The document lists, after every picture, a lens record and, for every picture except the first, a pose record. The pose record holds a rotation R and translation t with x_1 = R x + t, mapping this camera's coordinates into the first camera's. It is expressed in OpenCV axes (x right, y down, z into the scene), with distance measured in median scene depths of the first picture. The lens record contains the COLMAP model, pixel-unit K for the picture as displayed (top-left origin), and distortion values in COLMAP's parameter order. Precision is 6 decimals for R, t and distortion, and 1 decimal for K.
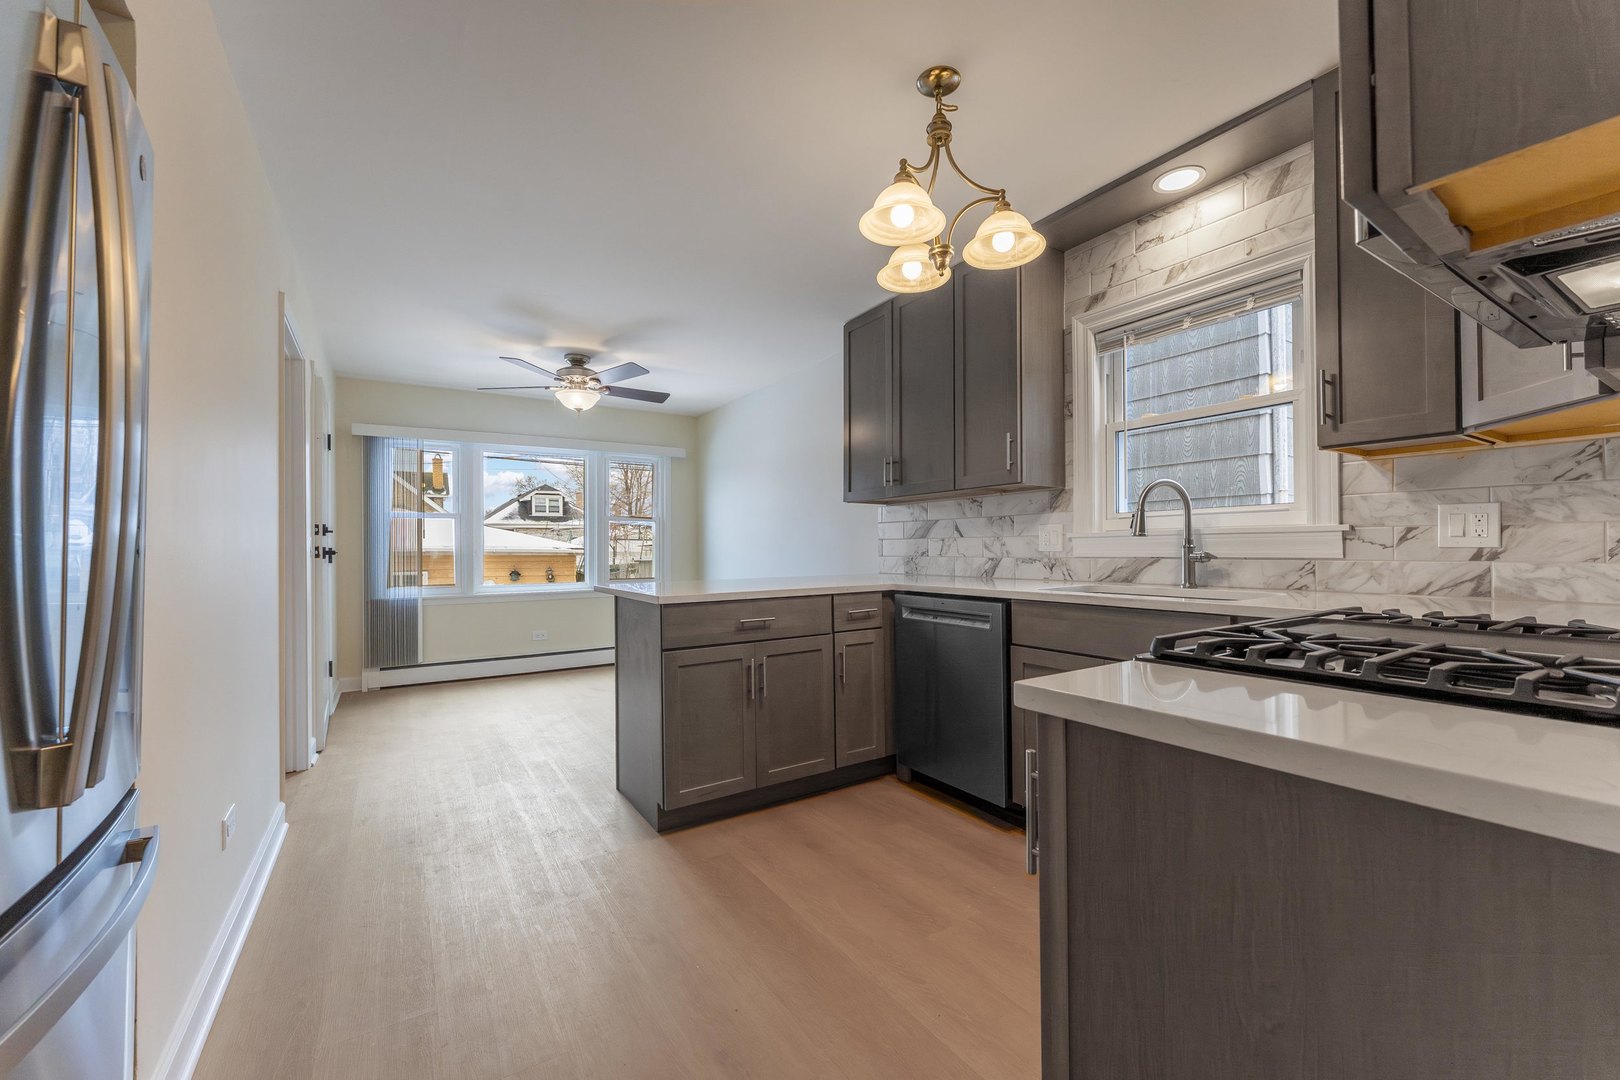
lens RADIAL K [[656.4, 0, 810.8], [0, 656.4, 543.7], [0, 0, 1]] dist [-0.000072, -0.000181]
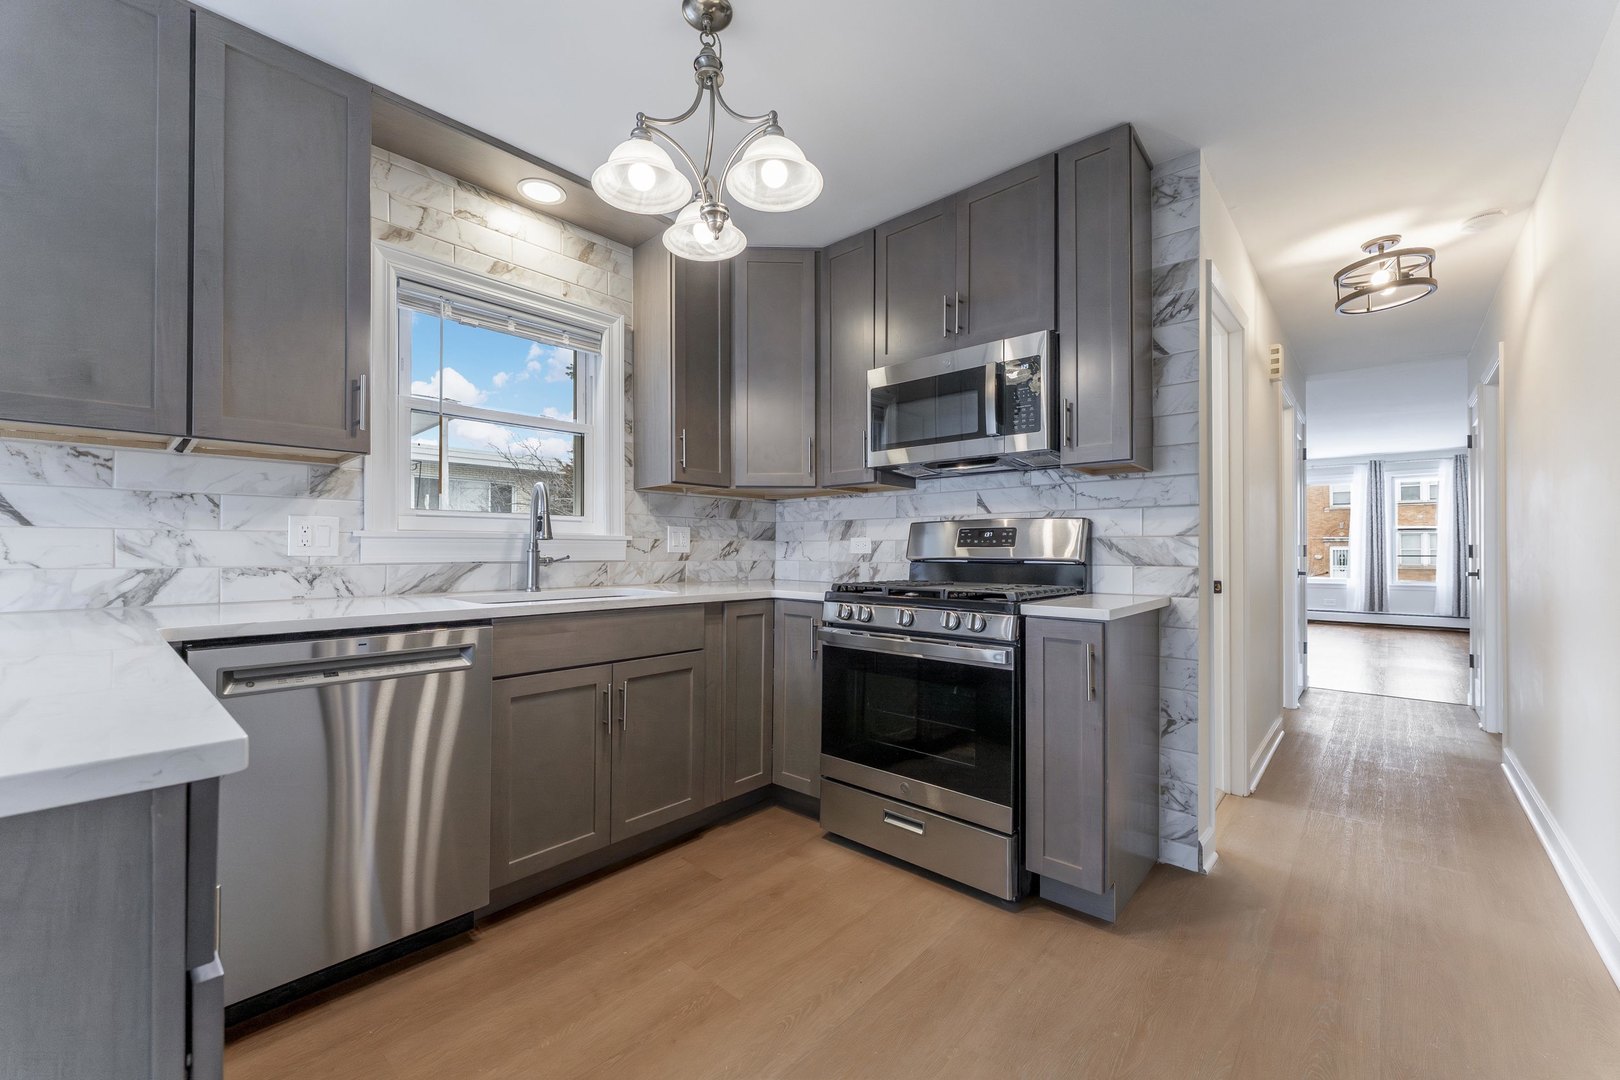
lens RADIAL K [[656.4, 0, 809.2], [0, 656.4, 539.9], [0, 0, 1]] dist [-0.000072, -0.000181]
pose [[-0.279924, 0.024496, 0.959710, -0.468679], [-0.006983, 0.999596, -0.027551, 0.011308], [-0.959997, -0.014414, -0.279640, 0.785312]]
